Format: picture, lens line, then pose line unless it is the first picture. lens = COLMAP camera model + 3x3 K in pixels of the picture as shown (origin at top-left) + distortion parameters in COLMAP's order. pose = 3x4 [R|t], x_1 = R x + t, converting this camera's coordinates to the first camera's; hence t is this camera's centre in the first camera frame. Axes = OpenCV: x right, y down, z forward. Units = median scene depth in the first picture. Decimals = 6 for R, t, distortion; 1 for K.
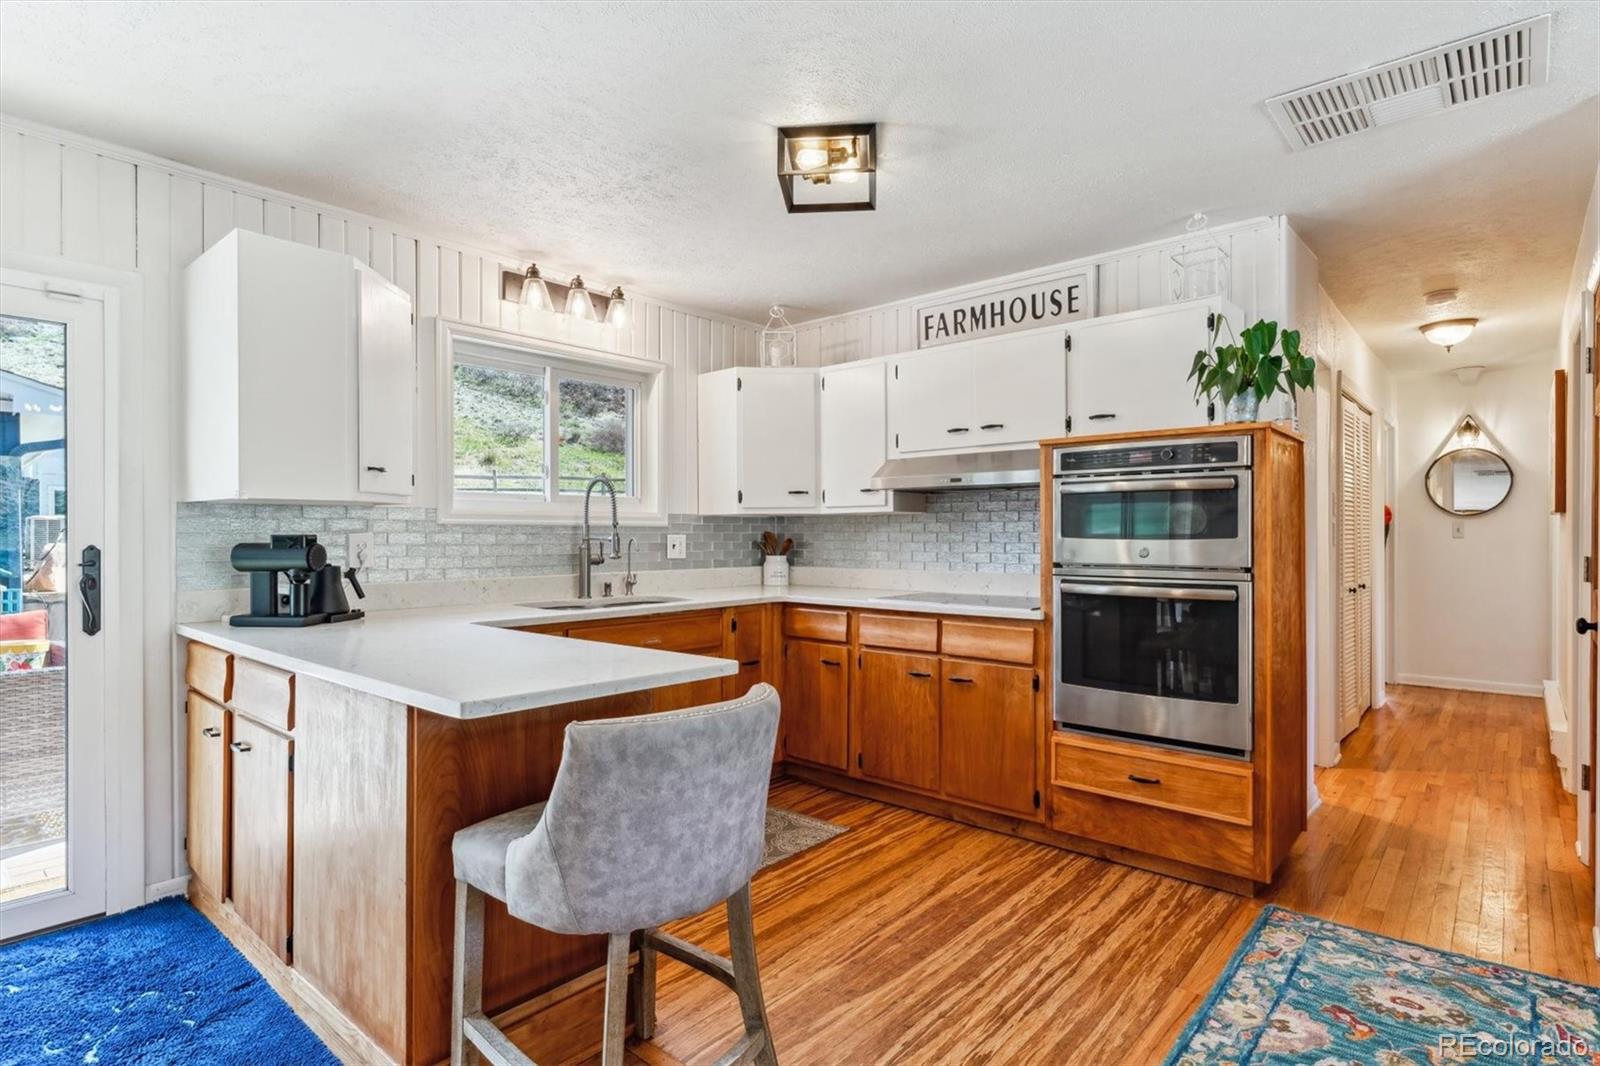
lens RADIAL K [[816.2, 0, 804.7], [0, 816.2, 535.1], [0, 0, 1]] dist [-0.005045, -0.000325]
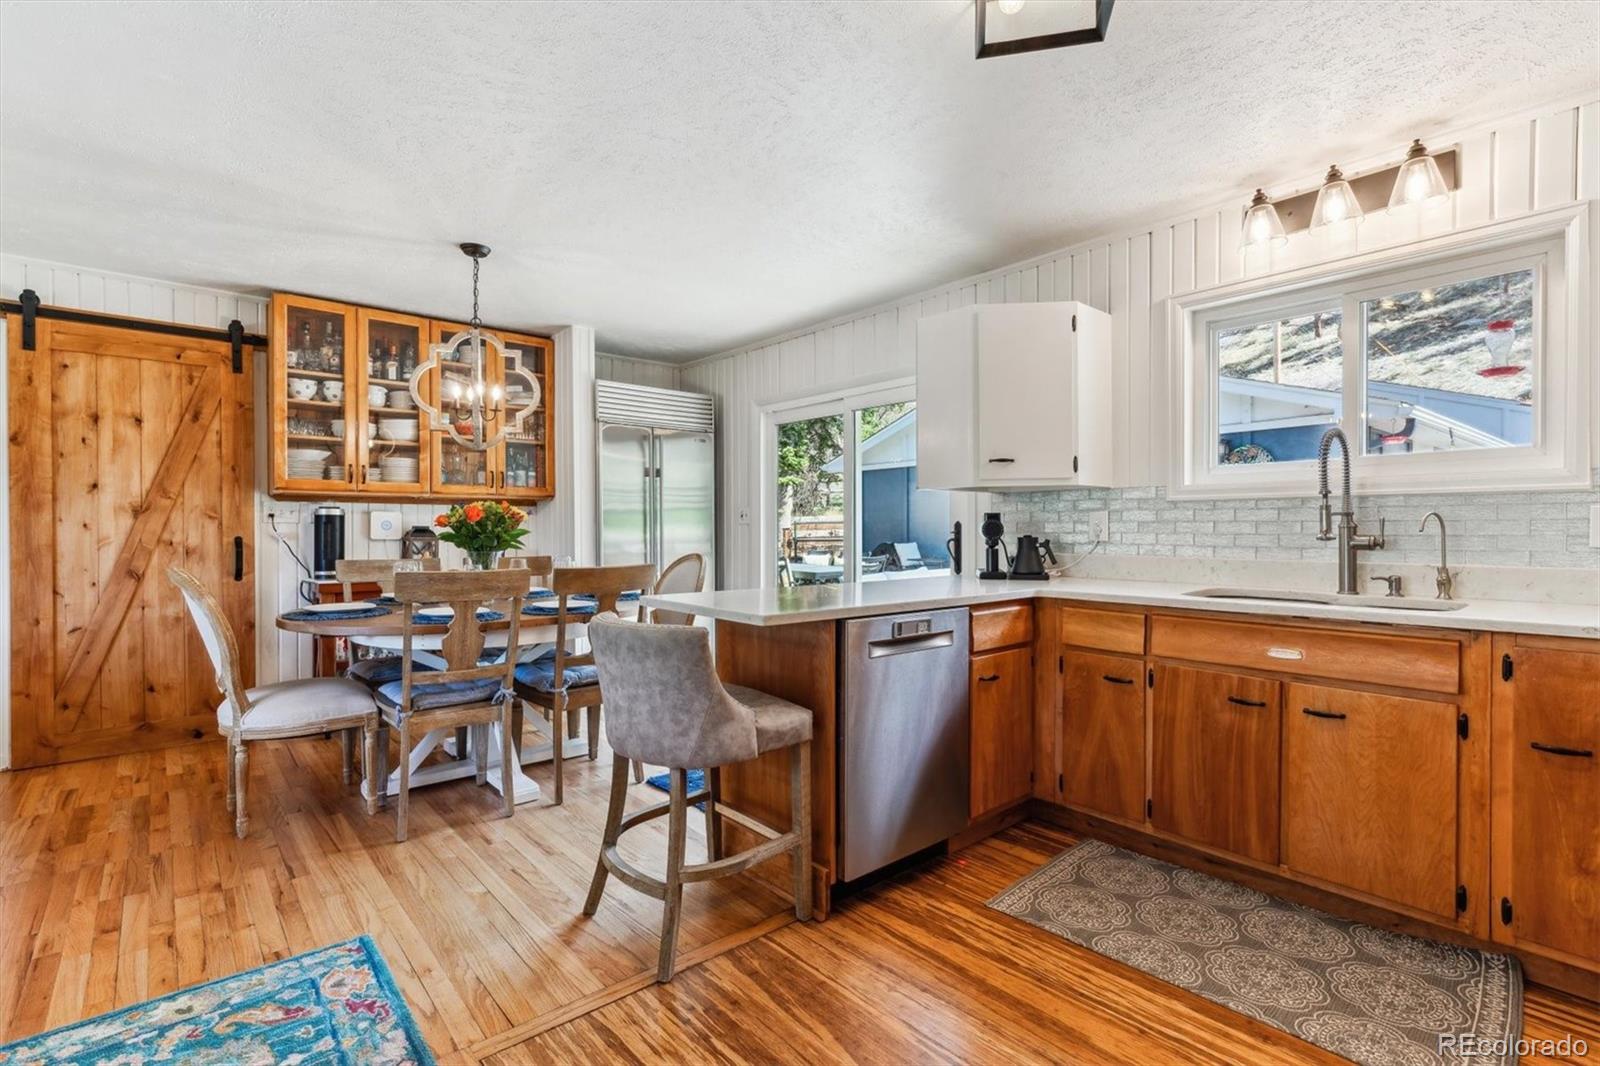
lens RADIAL K [[758.5, 0, 801.5], [0, 758.5, 525.8], [0, 0, 1]] dist [0.012561, -0.000461]
pose [[-0.152646, 0.000398, -0.988281, 0.641516], [0.003287, 0.999995, -0.000105, 0.018181], [0.988275, -0.003265, -0.152647, 0.796942]]
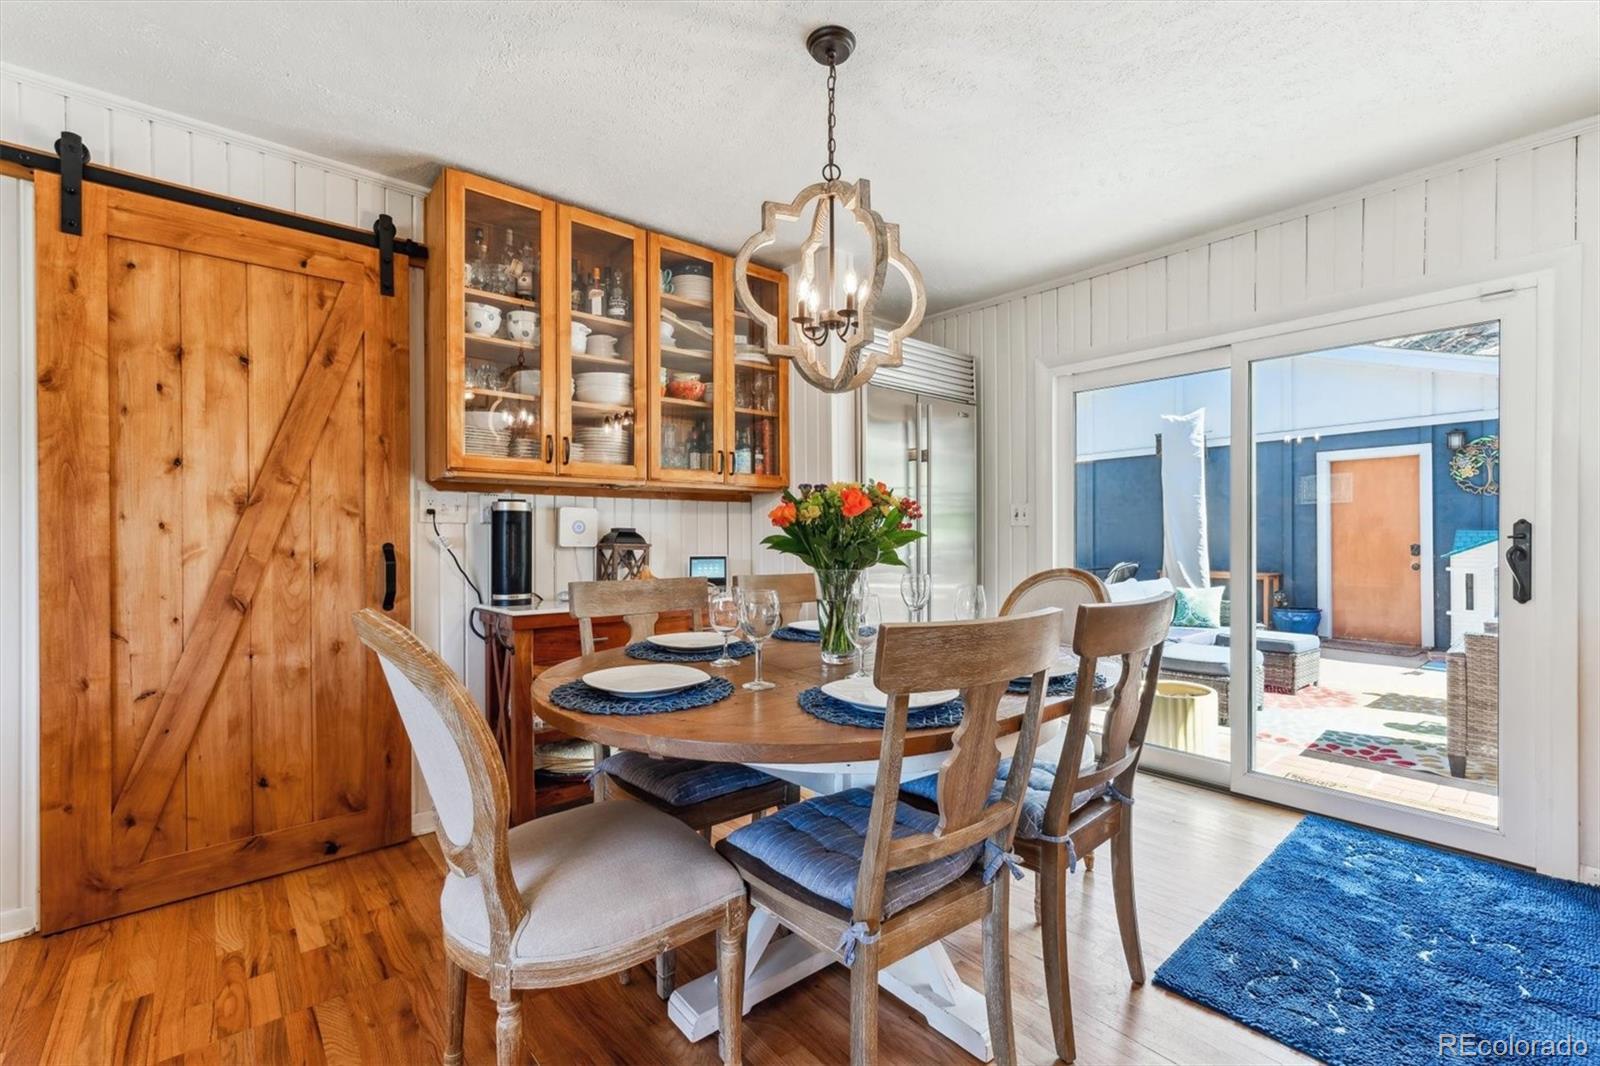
lens RADIAL K [[714.5, 0, 808.3], [0, 714.5, 530.8], [0, 0, 1]] dist [0.006756, 0.000704]
pose [[-0.159223, -0.001560, -0.987241, 0.187992], [0.004189, 0.999989, -0.002256, 0.023419], [0.987234, -0.004495, -0.159214, 0.199459]]
